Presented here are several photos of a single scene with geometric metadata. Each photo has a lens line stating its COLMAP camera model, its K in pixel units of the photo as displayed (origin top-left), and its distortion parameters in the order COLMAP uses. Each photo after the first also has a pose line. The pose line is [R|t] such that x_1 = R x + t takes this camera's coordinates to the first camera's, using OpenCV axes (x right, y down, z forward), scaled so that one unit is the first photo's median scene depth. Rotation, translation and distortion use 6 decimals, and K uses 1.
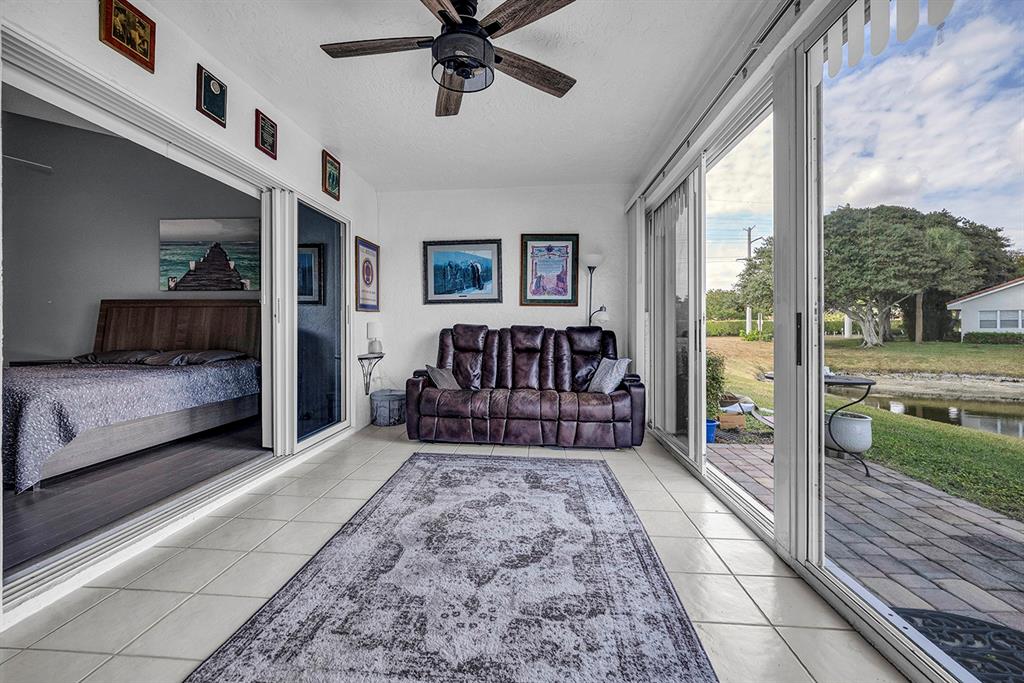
lens RADIAL K [[425.7, 0, 502.0], [0, 425.7, 328.4], [0, 0, 1]] dist [-0.000085, -0.000082]
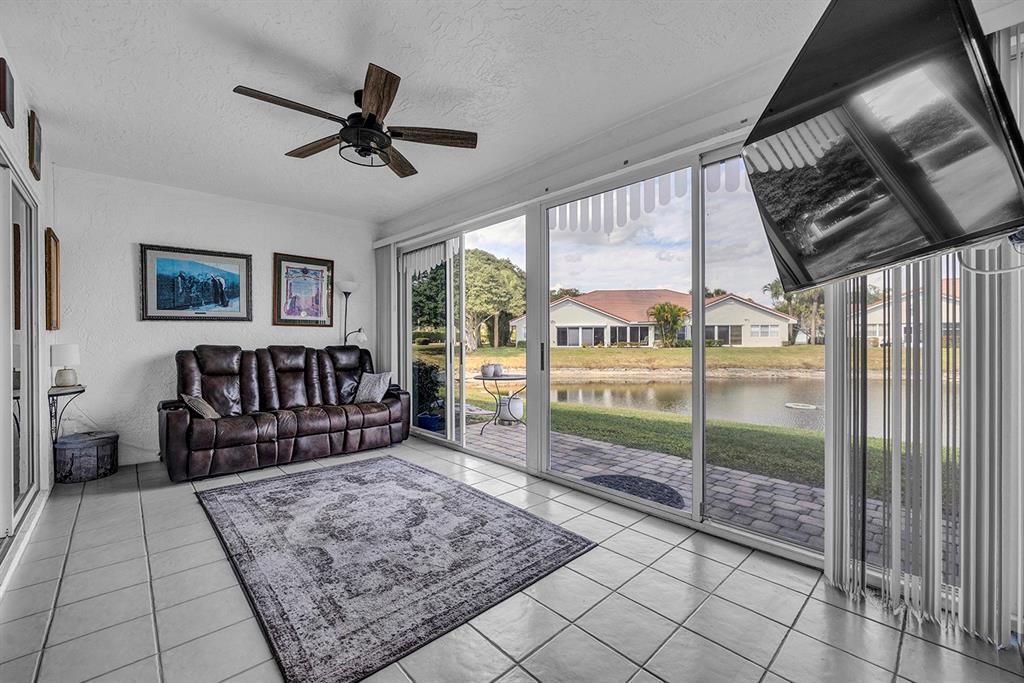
lens RADIAL K [[425.7, 0, 515.1], [0, 425.7, 338.8], [0, 0, 1]] dist [-0.000085, -0.000082]
pose [[0.667047, -0.005303, 0.744997, -0.567463], [0.002913, 0.999986, 0.004509, -0.044287], [-0.745010, -0.000838, 0.667053, -0.131676]]
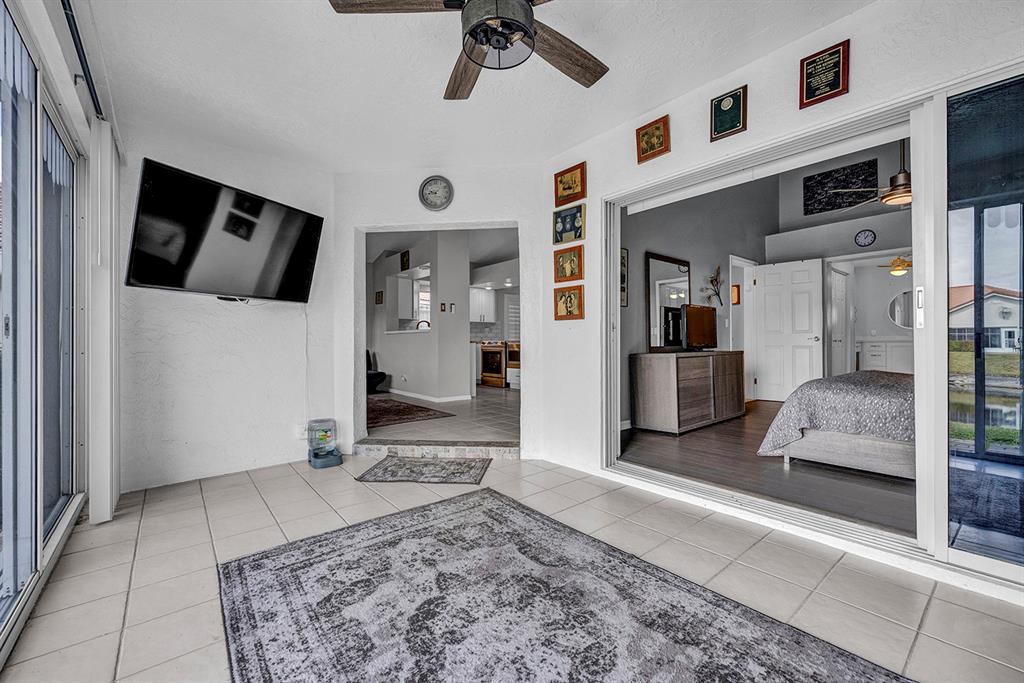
lens RADIAL K [[425.7, 0, 517.0], [0, 425.7, 340.6], [0, 0, 1]] dist [-0.000085, -0.000082]
pose [[-0.713946, 0.003575, -0.700192, 0.375759], [0.005027, 0.999987, -0.000020, 0.002377], [0.700183, -0.003534, -0.713955, 1.264403]]
